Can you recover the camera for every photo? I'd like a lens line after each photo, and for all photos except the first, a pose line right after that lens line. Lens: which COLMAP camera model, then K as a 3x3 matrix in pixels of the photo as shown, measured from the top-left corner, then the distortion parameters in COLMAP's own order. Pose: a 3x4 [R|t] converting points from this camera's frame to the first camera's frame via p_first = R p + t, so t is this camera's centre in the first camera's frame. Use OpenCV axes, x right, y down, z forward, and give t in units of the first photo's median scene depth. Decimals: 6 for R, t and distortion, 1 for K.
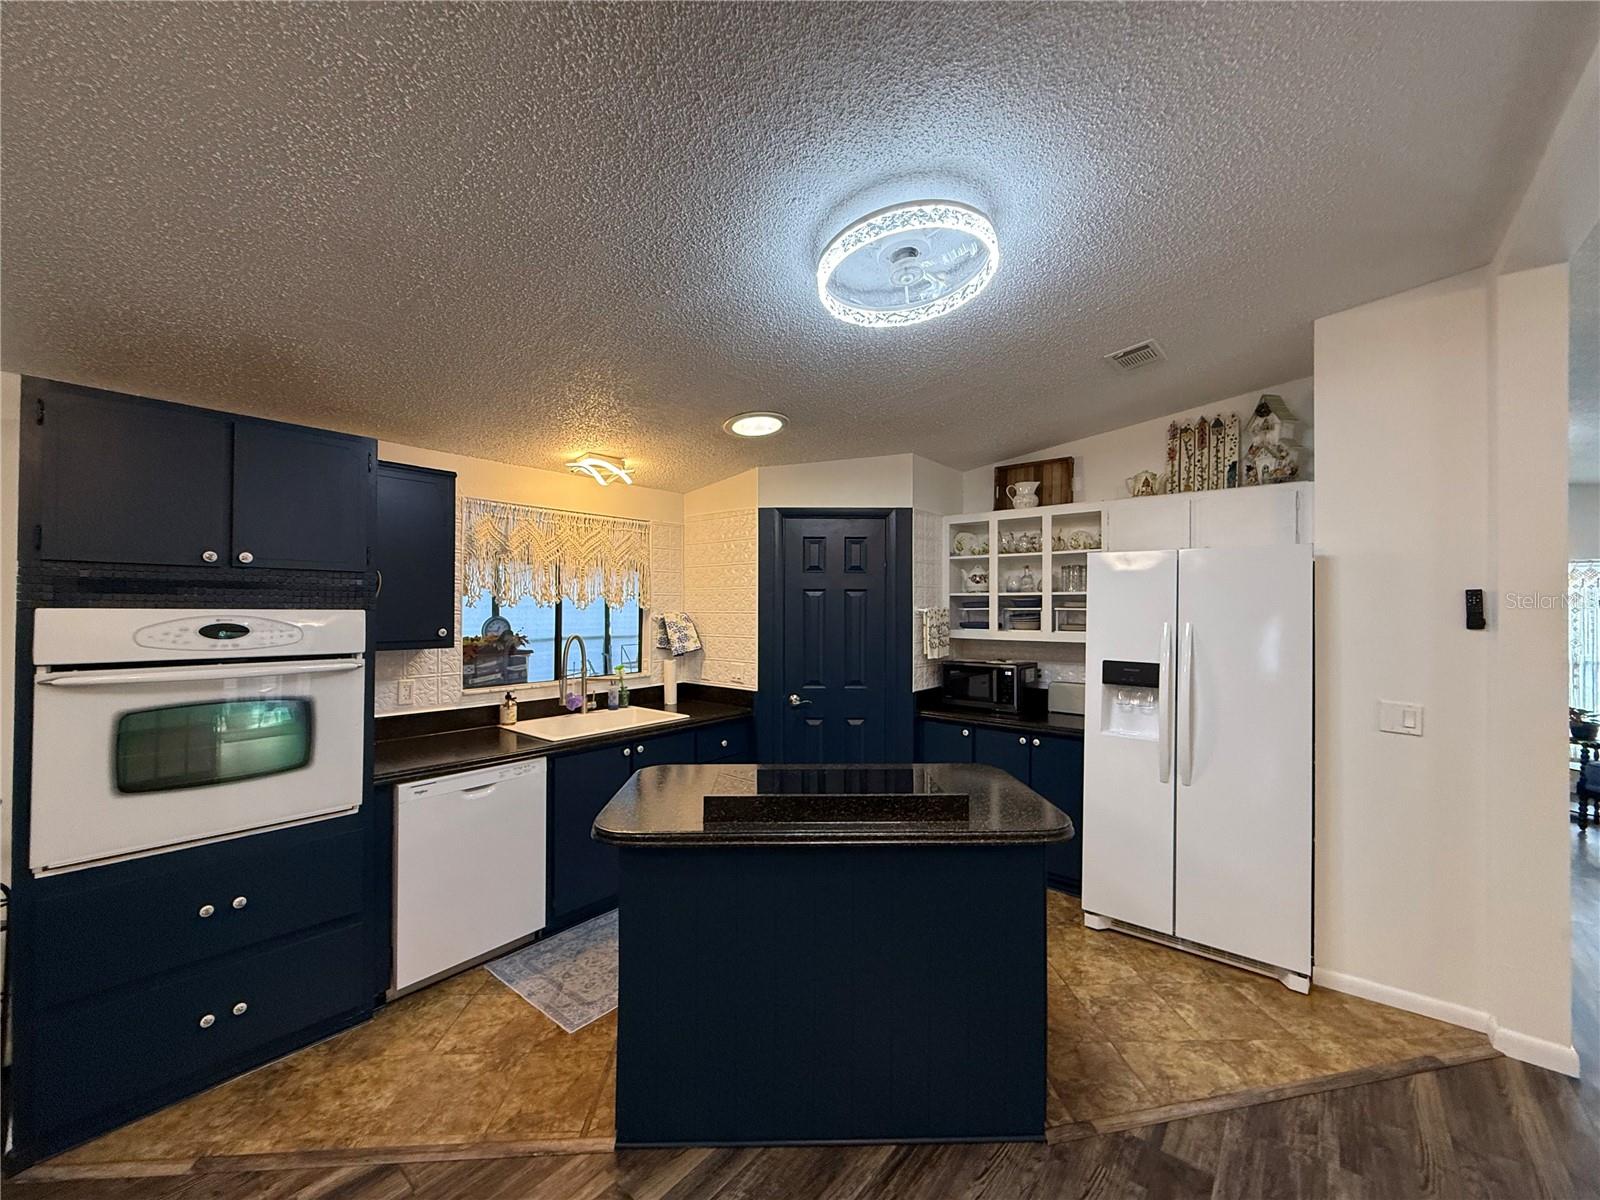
lens RADIAL K [[638.8, 0, 799.0], [0, 638.8, 601.5], [0, 0, 1]] dist [-0.000547, 0.000170]
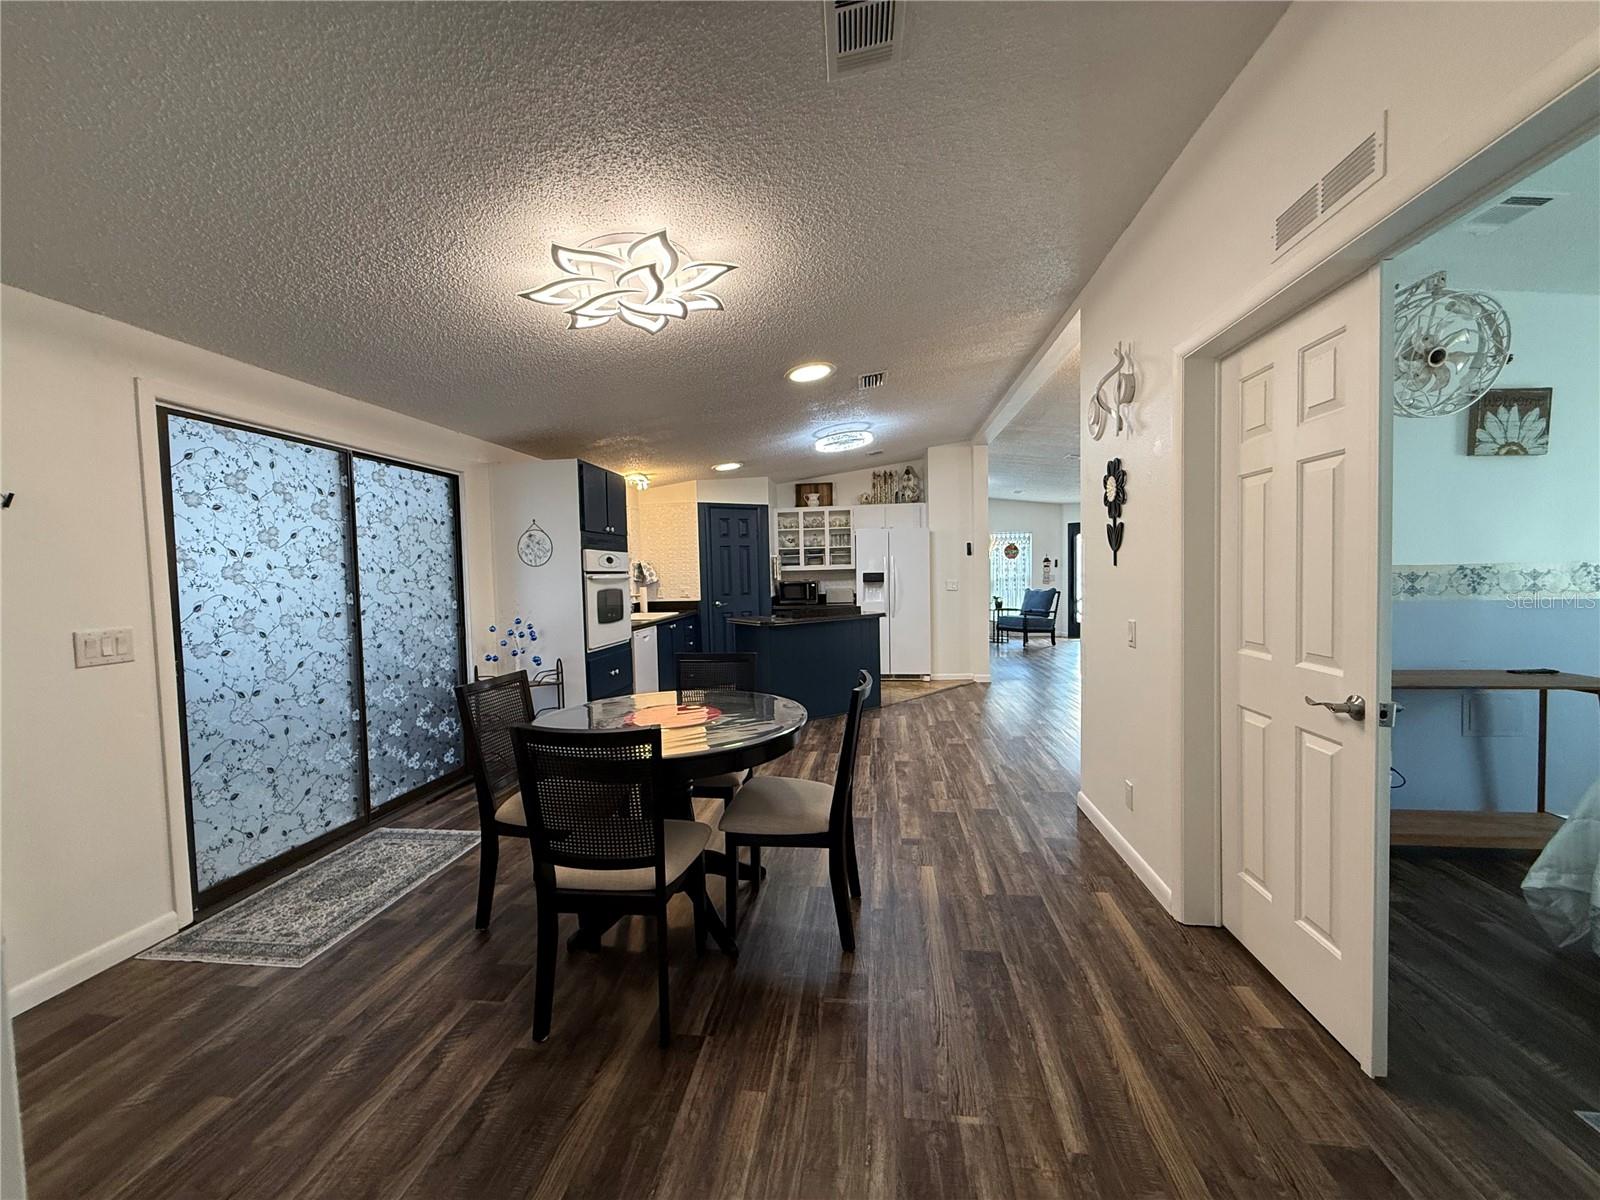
lens RADIAL K [[638.8, 0, 796.7], [0, 638.8, 601.8], [0, 0, 1]] dist [-0.000547, 0.000170]
pose [[0.844153, -0.052552, 0.533521, -0.845858], [0.024341, 0.997915, 0.059782, 0.038914], [-0.535550, -0.037479, 0.843671, -0.757675]]
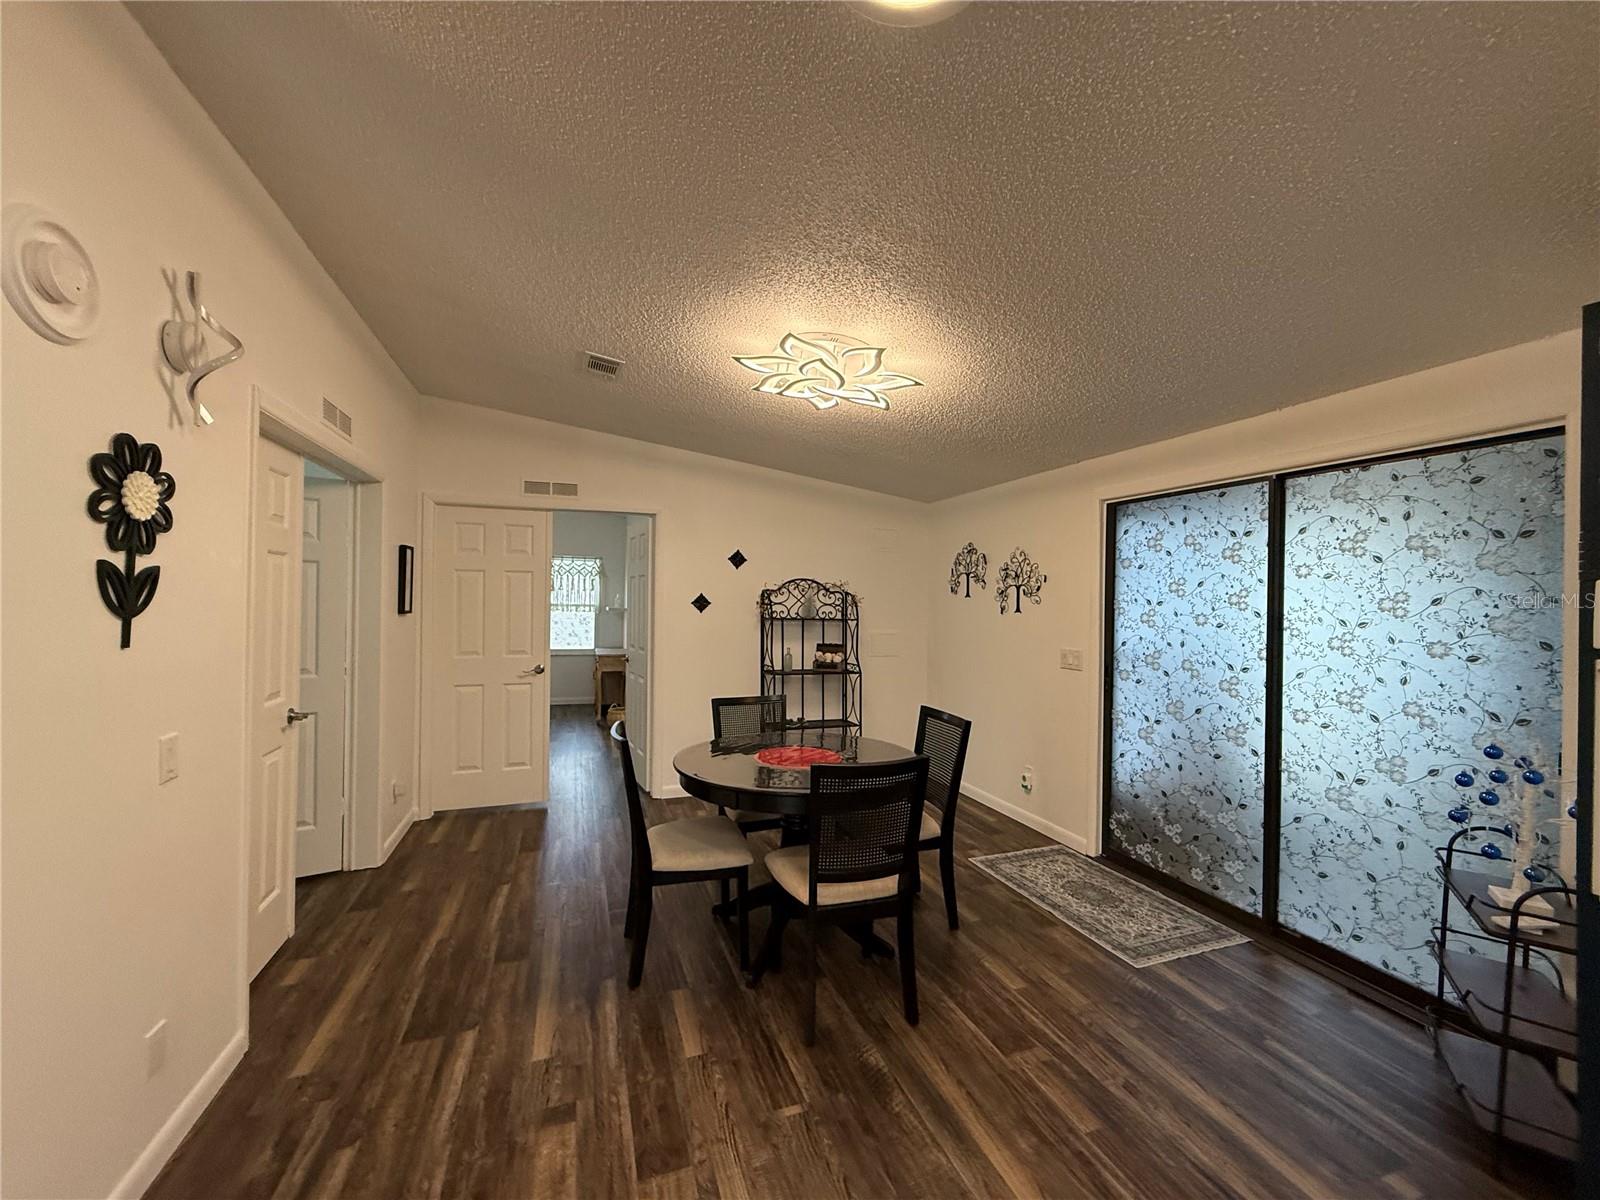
lens RADIAL K [[638.8, 0, 797.3], [0, 638.8, 599.6], [0, 0, 1]] dist [-0.000547, 0.000170]
pose [[-0.518290, -0.014988, -0.855074, 2.081780], [-0.008291, 0.999887, -0.012501, -0.014973], [0.855165, 0.000610, -0.518356, 2.622409]]
